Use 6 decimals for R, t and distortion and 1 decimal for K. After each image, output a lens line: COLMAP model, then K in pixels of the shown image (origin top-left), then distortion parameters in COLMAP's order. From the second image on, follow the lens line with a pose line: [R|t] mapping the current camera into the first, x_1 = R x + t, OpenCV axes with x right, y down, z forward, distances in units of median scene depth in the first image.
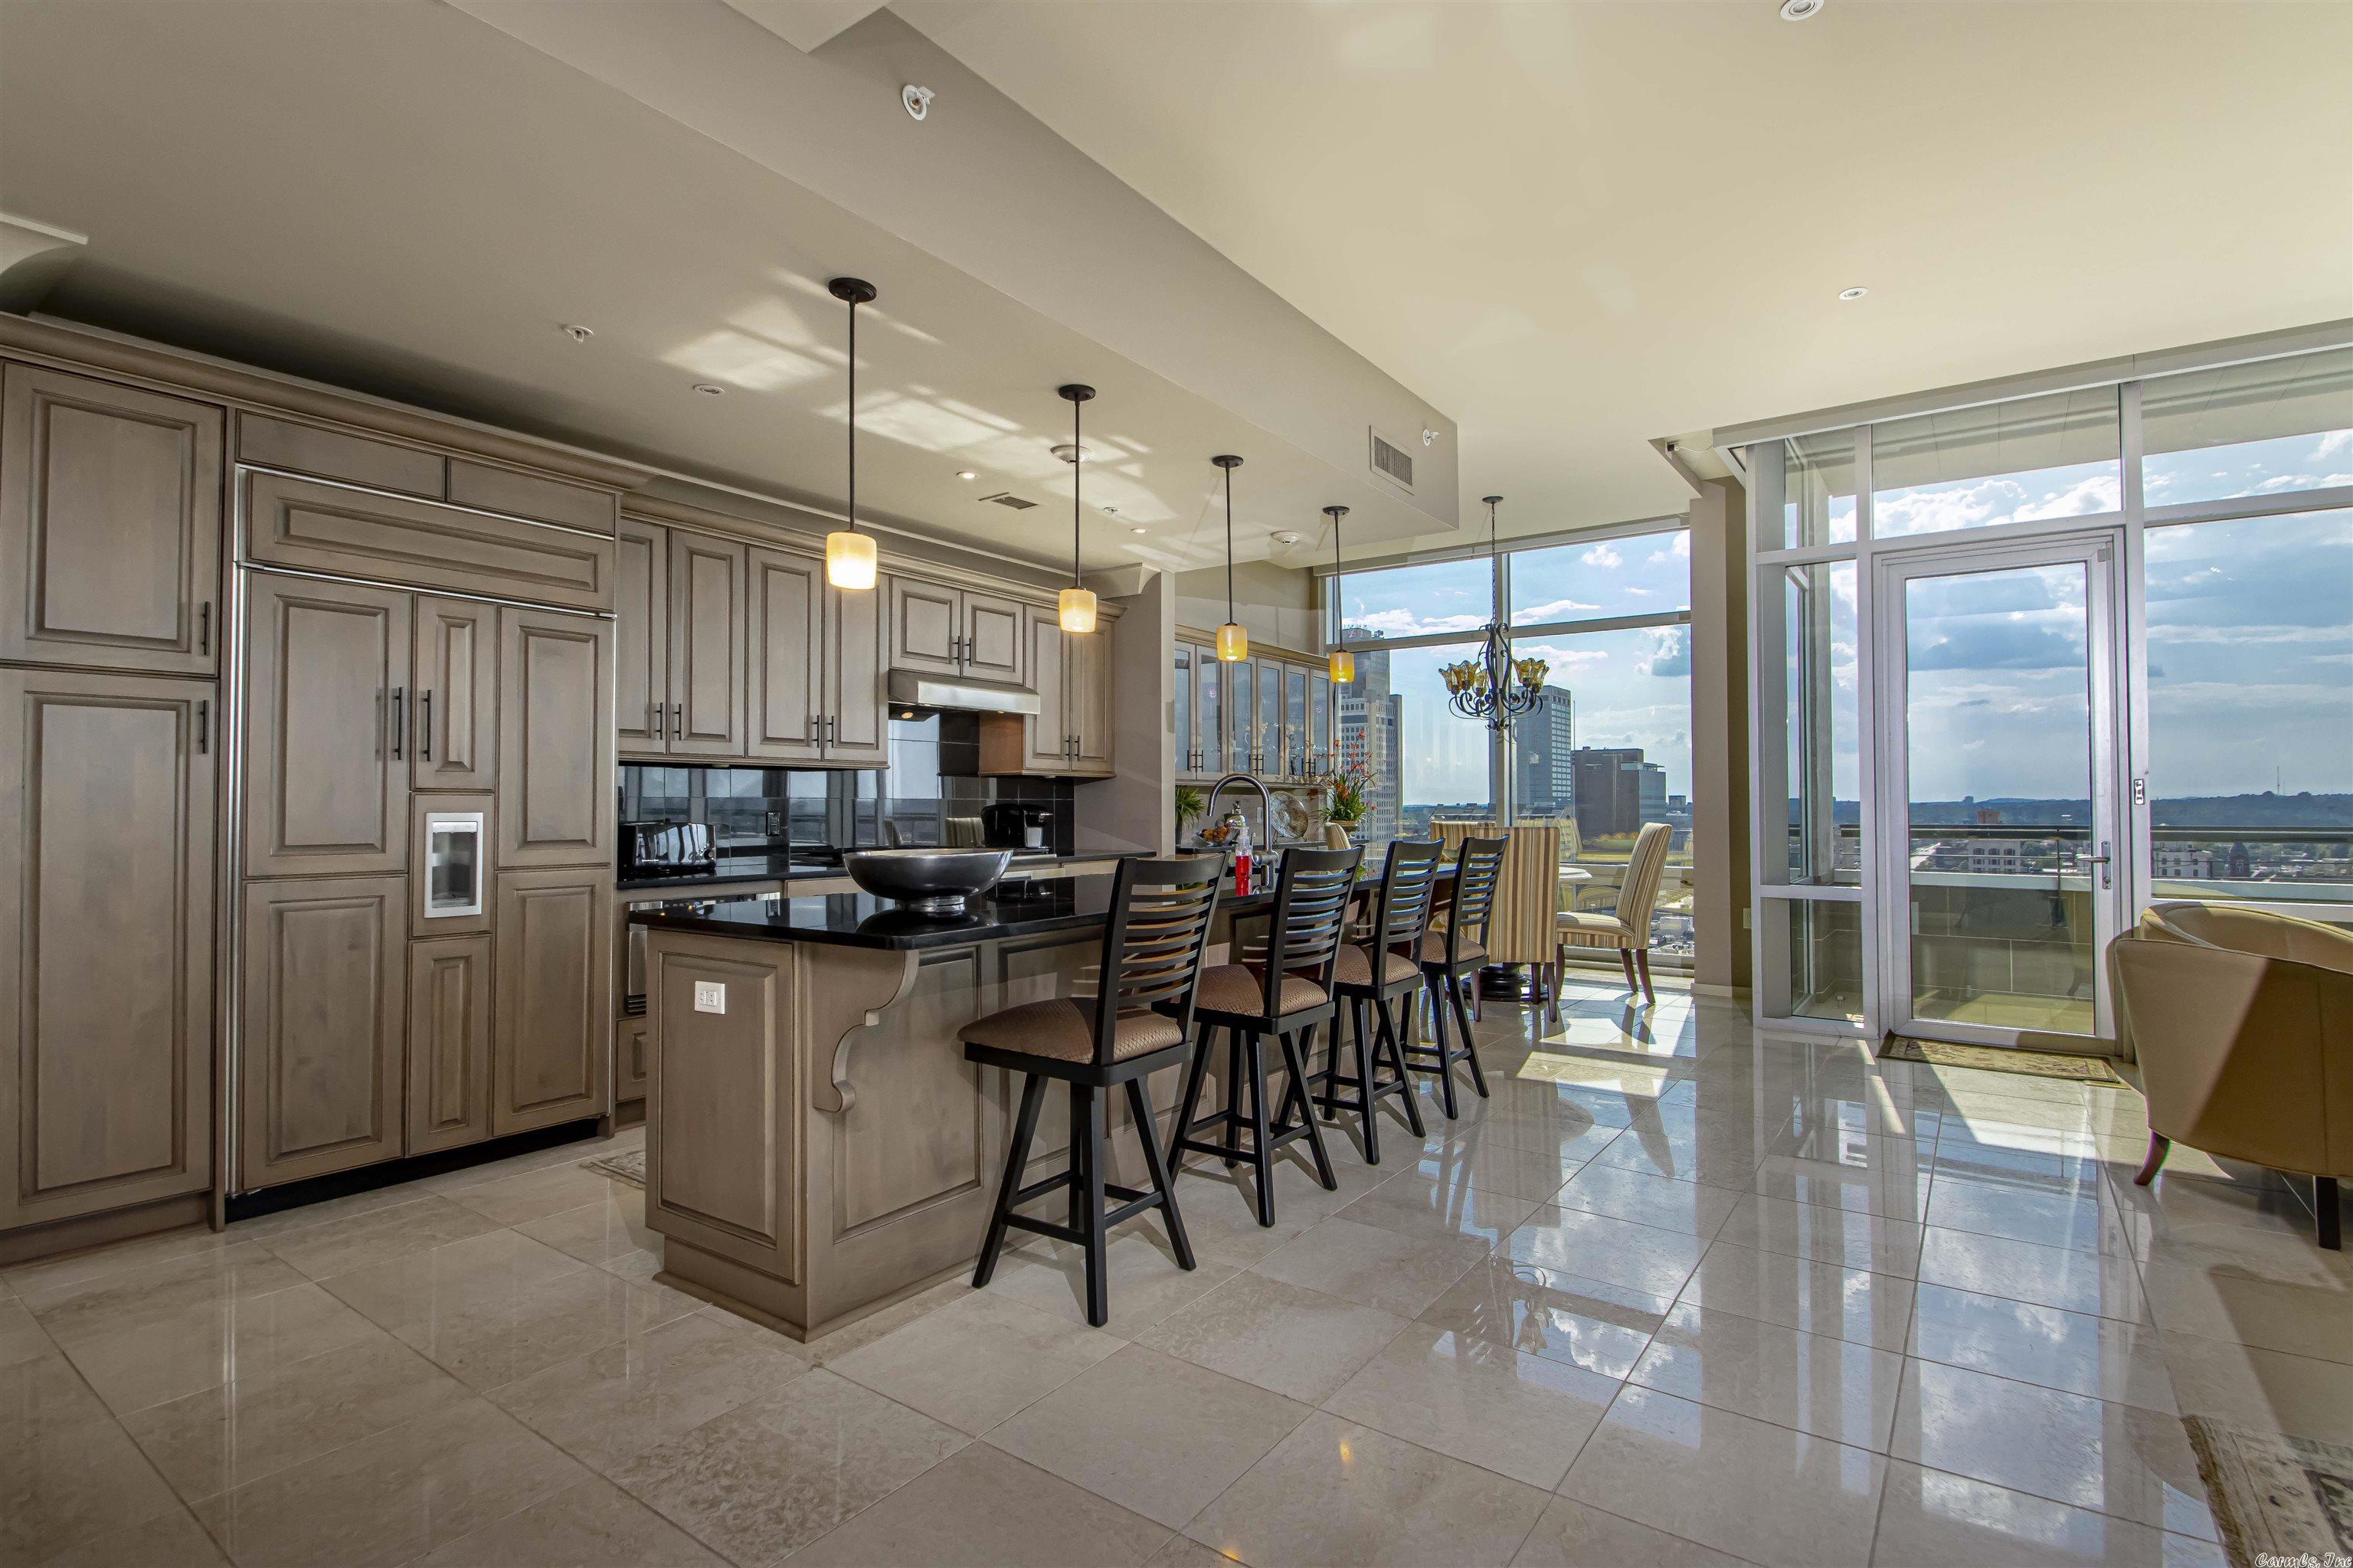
lens RADIAL K [[1095.6, 0, 1170.0], [0, 1095.6, 793.9], [0, 0, 1]] dist [0.016287, -0.017004]
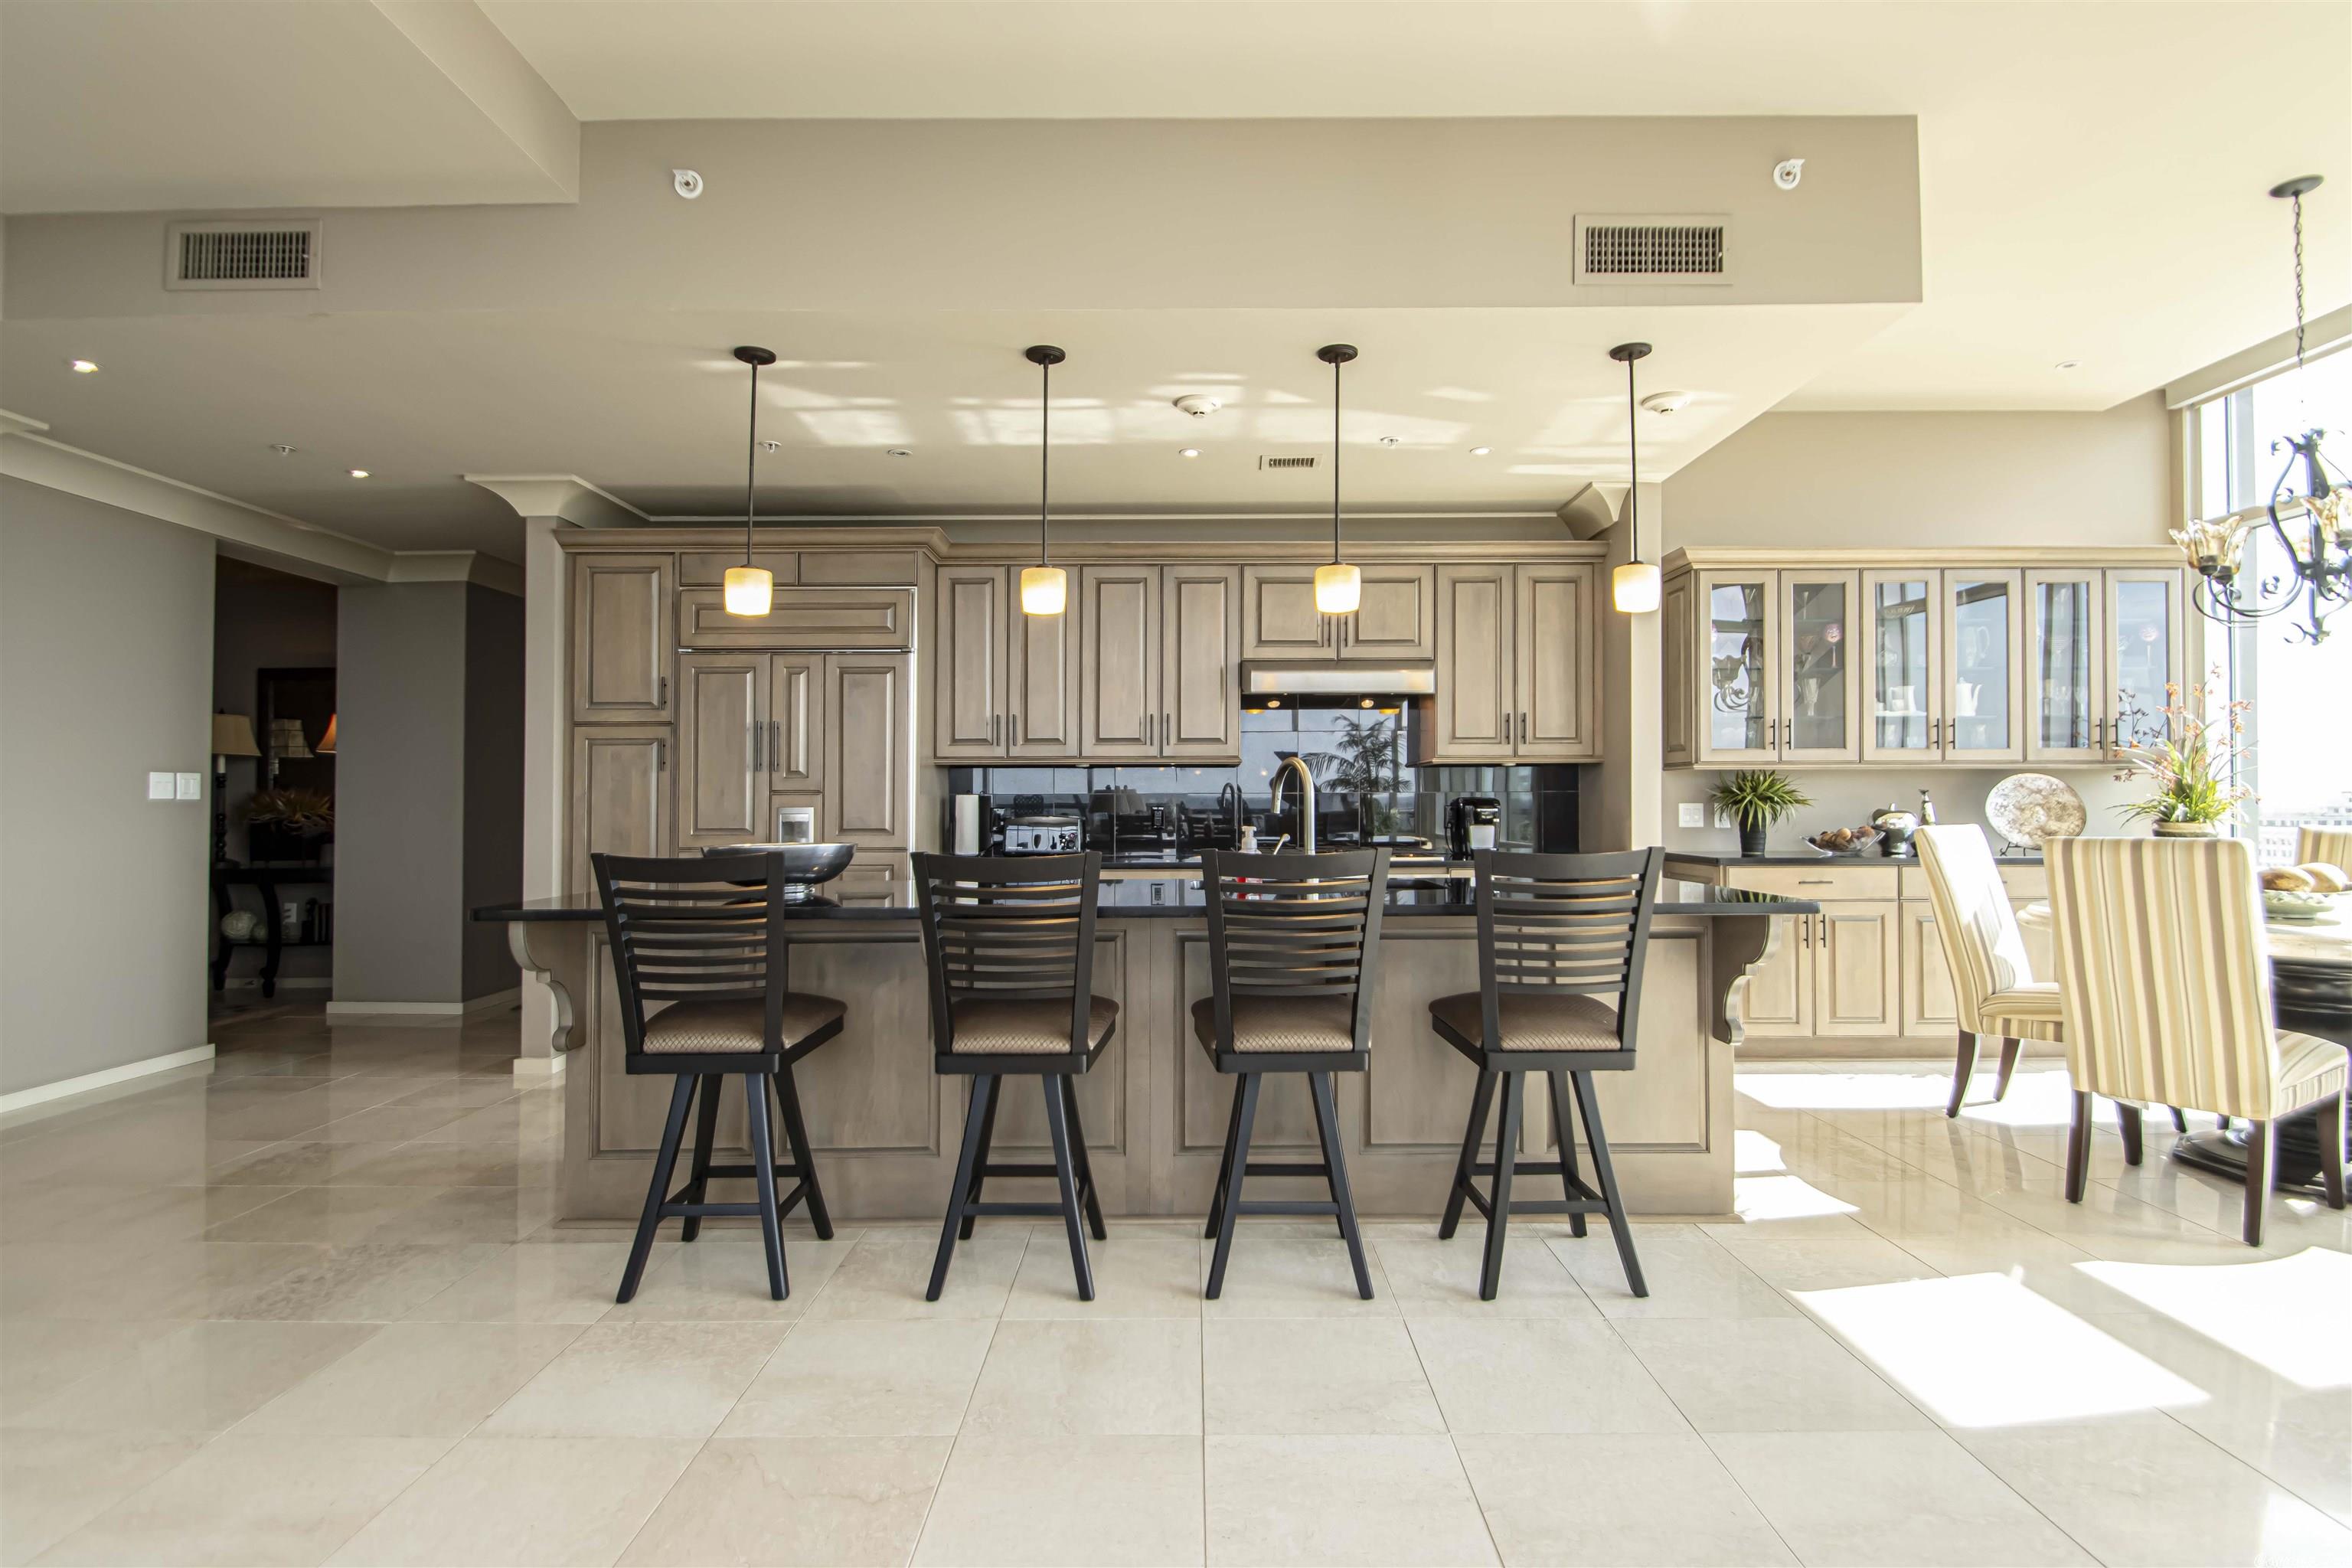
lens RADIAL K [[1095.1, 0, 1167.5], [0, 1095.1, 786.5], [0, 0, 1]] dist [0.016287, -0.017004]
pose [[0.604194, -0.019173, -0.796606, 0.661907], [0.015991, 0.999801, -0.011935, 0.012984], [0.796676, -0.005527, 0.604381, 0.480956]]
